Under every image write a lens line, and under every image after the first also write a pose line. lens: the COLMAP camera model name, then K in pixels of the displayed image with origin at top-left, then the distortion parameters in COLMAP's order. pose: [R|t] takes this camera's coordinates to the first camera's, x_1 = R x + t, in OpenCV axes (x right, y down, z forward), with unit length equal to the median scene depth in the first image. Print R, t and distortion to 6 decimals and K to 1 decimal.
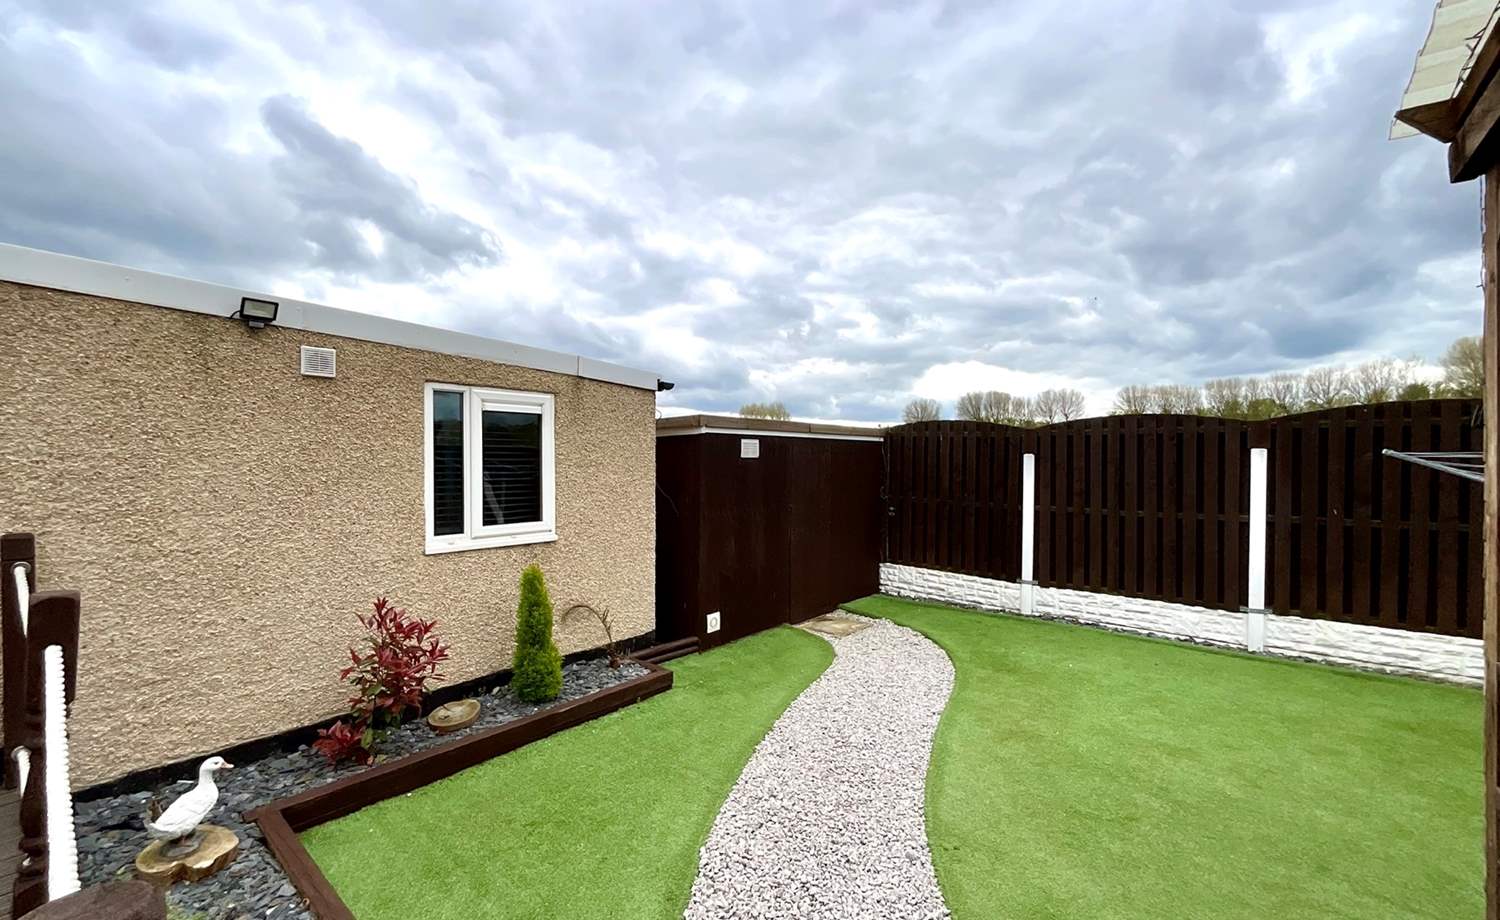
lens RADIAL K [[610.9, 0, 750.5], [0, 610.9, 463.0], [0, 0, 1]] dist [-0.001211, -0.000026]
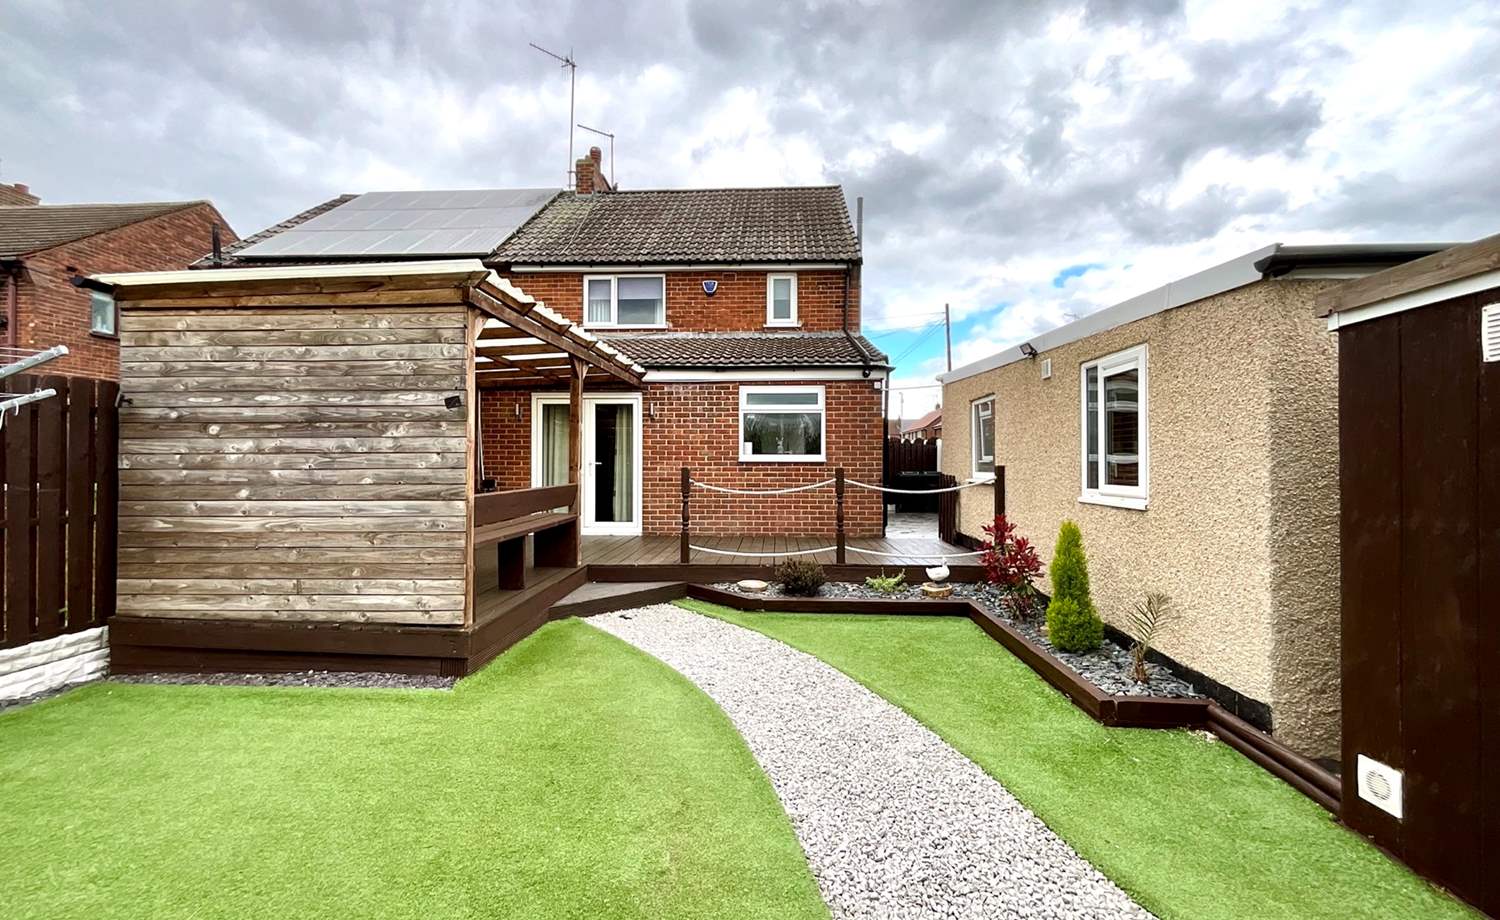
lens RADIAL K [[610.9, 0, 750.5], [0, 610.9, 463.0], [0, 0, 1]] dist [-0.001211, -0.000026]
pose [[-0.783447, -0.004316, -0.621444, 0.468804], [-0.007030, 0.999973, 0.001918, 0.044451], [0.621419, 0.005872, -0.783456, 0.948960]]
